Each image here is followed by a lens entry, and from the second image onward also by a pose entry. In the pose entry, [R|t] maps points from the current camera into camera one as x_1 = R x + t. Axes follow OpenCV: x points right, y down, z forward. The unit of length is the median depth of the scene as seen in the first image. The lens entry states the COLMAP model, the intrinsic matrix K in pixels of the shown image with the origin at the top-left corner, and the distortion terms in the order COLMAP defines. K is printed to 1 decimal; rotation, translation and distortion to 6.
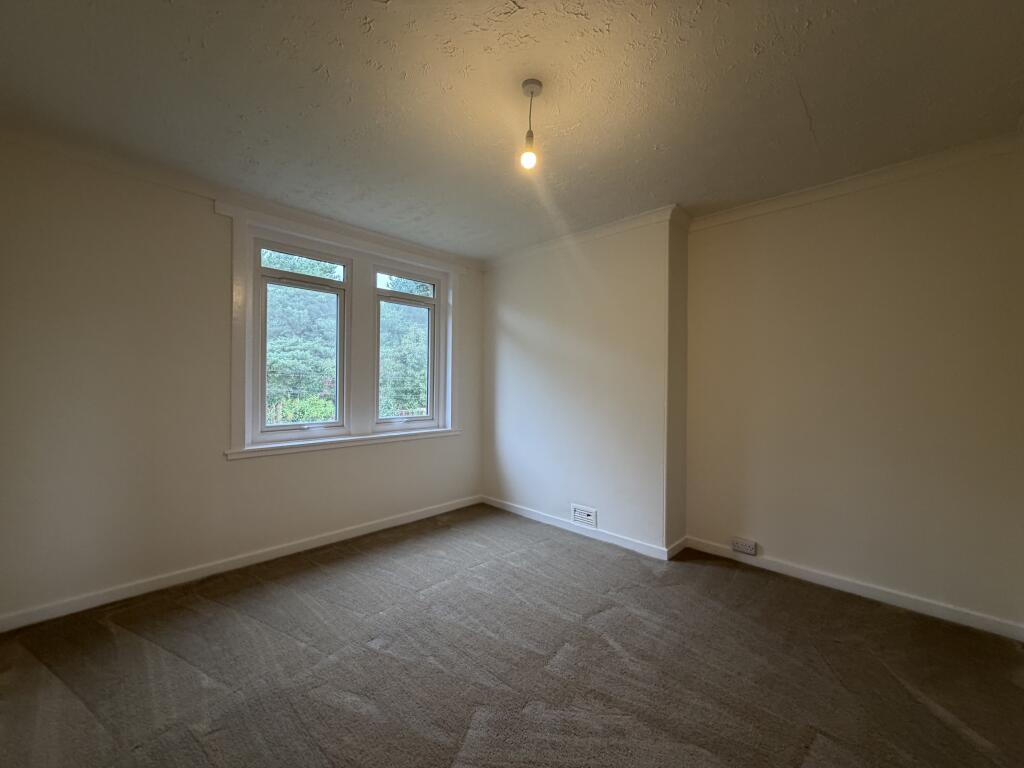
lens RADIAL K [[402.6, 0, 512.0], [0, 402.6, 384.0], [0, 0, 1]] dist [0.000379, 0.000013]
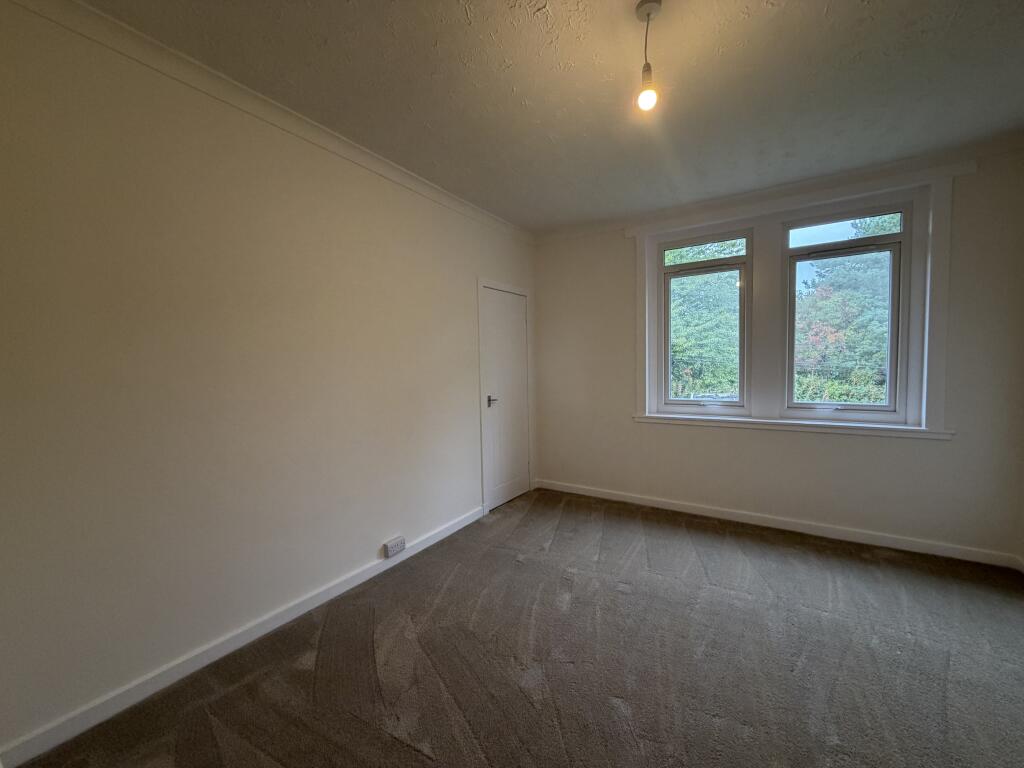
lens RADIAL K [[400.2, 0, 512.0], [0, 400.2, 384.0], [0, 0, 1]] dist [-0.000454, 0.000165]
pose [[0.213730, 0.037477, -0.976174, 0.418289], [0.019494, 0.998901, 0.042618, -0.001102], [0.976698, -0.028138, 0.212765, 0.268050]]
